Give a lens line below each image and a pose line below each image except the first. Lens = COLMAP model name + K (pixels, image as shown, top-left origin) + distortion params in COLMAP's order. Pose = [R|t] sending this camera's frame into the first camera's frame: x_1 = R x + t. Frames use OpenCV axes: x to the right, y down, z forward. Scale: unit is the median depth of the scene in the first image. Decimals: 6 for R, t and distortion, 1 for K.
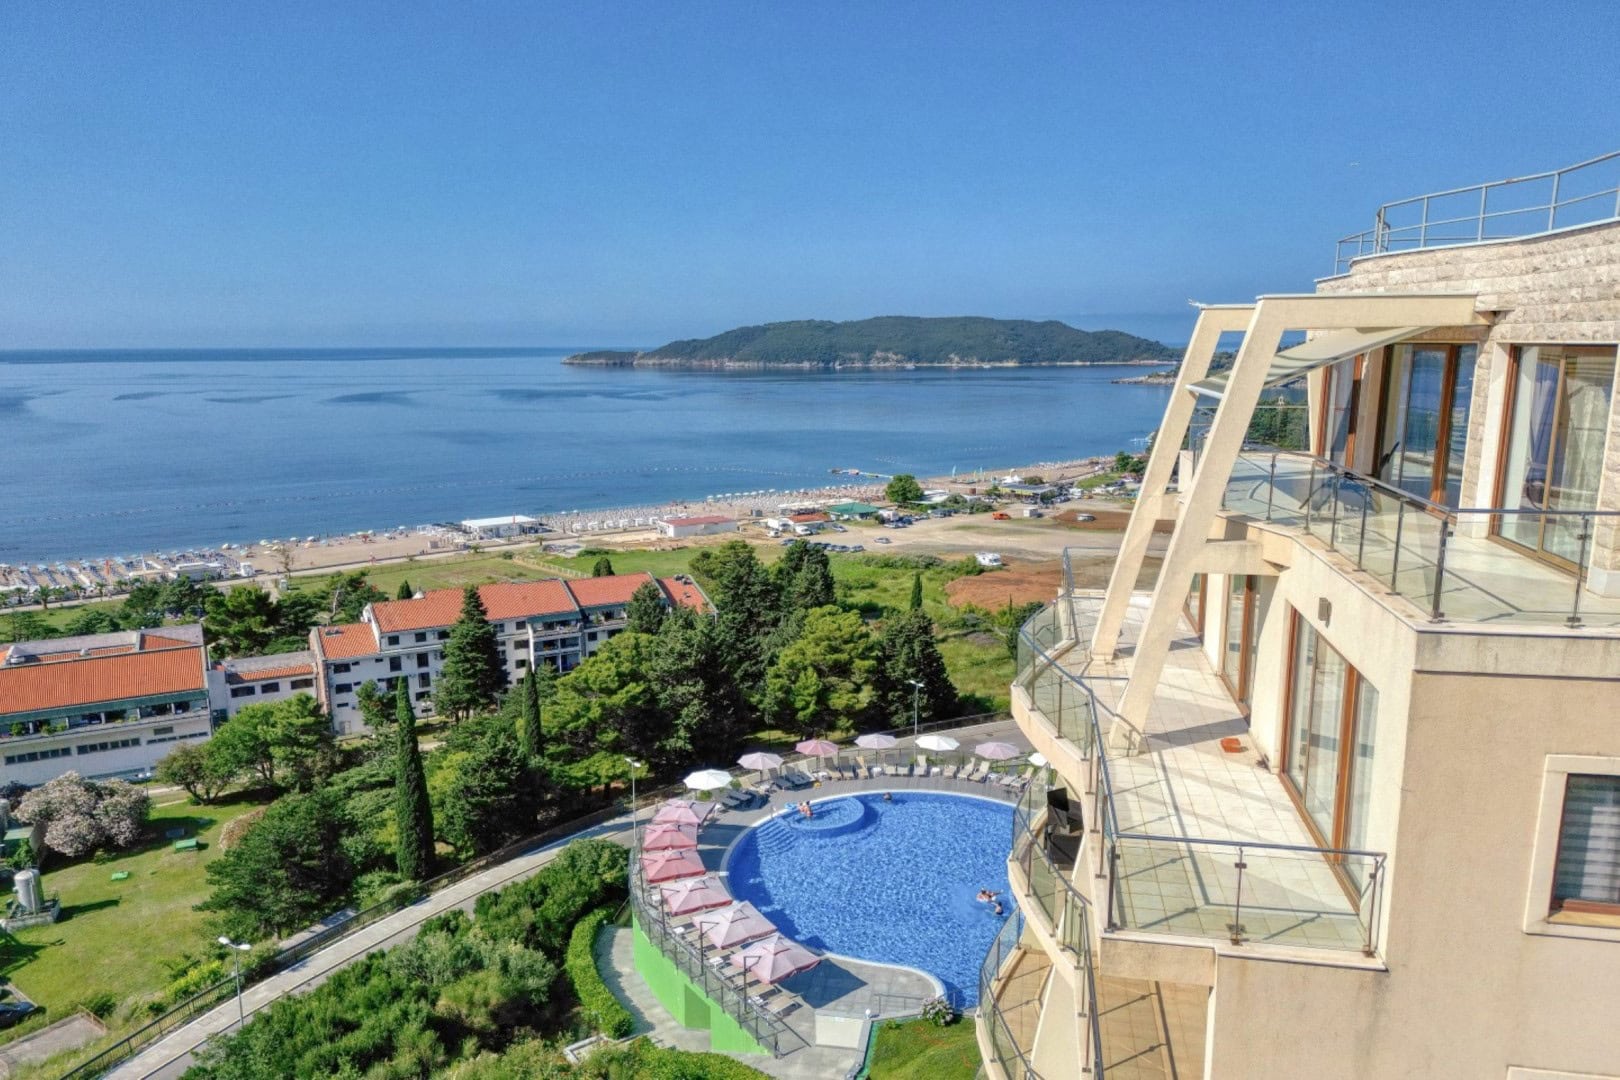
lens RADIAL K [[1050.5, 0, 654.6], [0, 1050.5, 591.7], [0, 0, 1]] dist [0.009964, -0.004119]
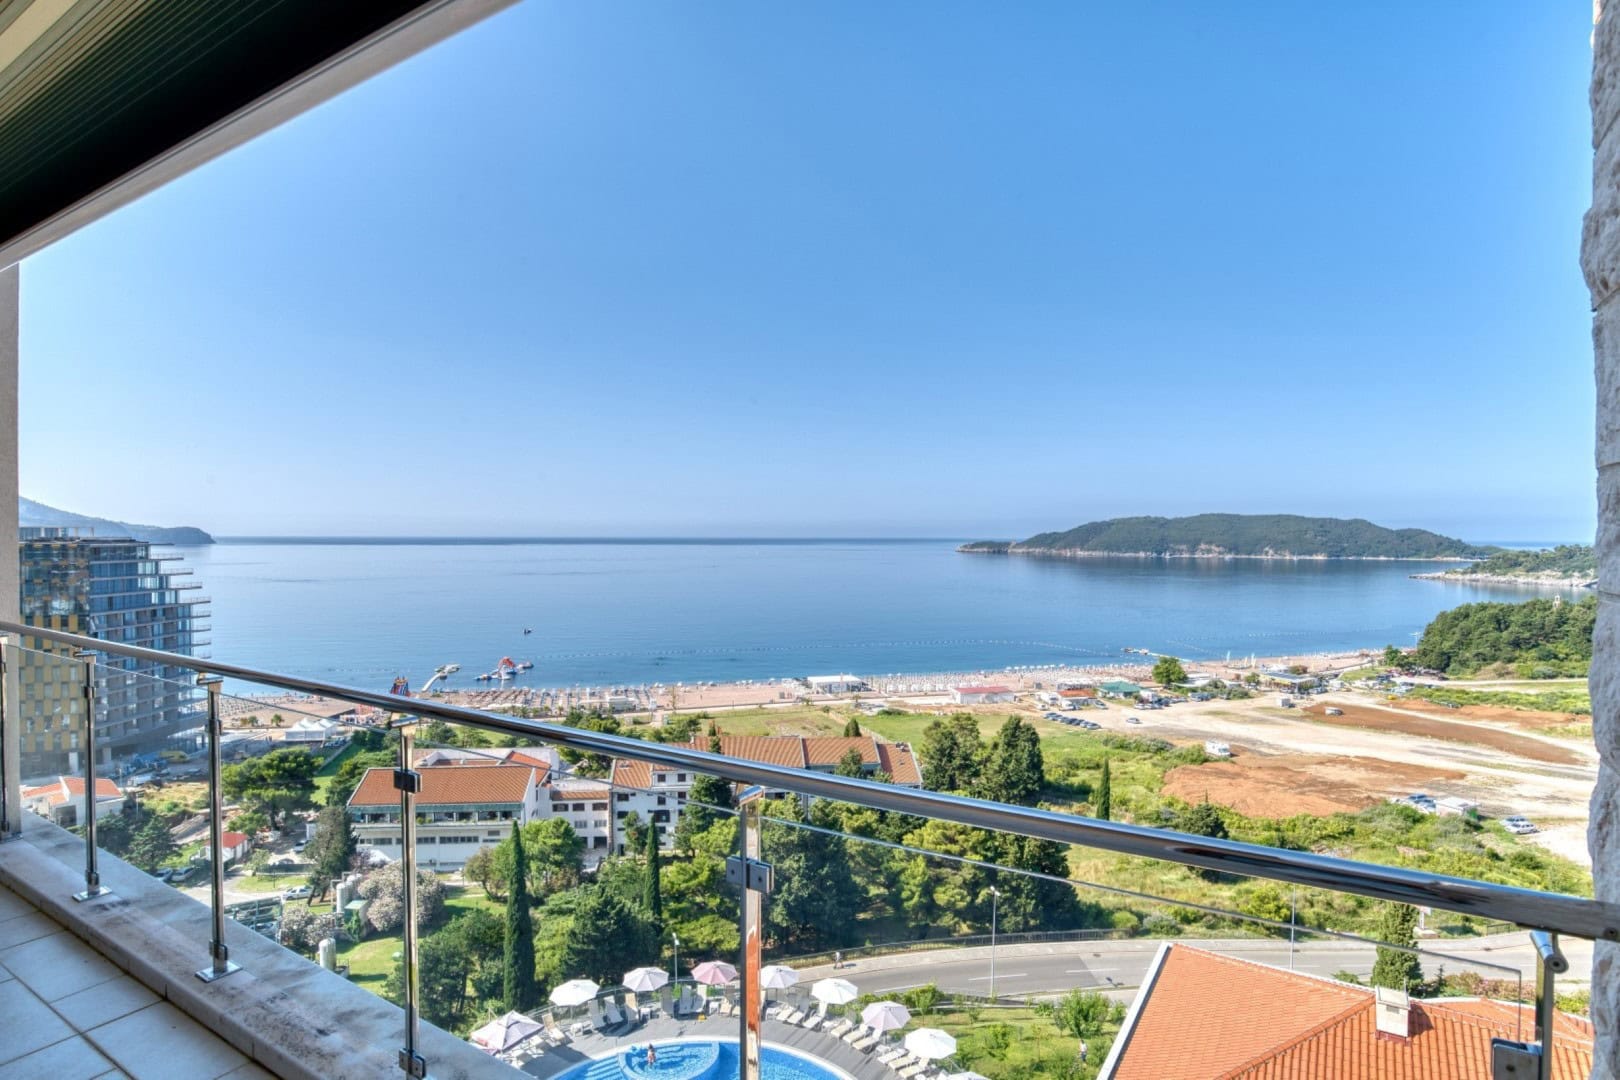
lens RADIAL K [[841.3, 0, 804.3], [0, 841.3, 563.5], [0, 0, 1]] dist [-0.057129, 0.021407]
pose [[0.954639, 0.018183, -0.297211, 0.167024], [-0.076434, 0.979653, -0.185575, -0.025827], [0.287789, 0.199874, 0.936604, 0.113723]]
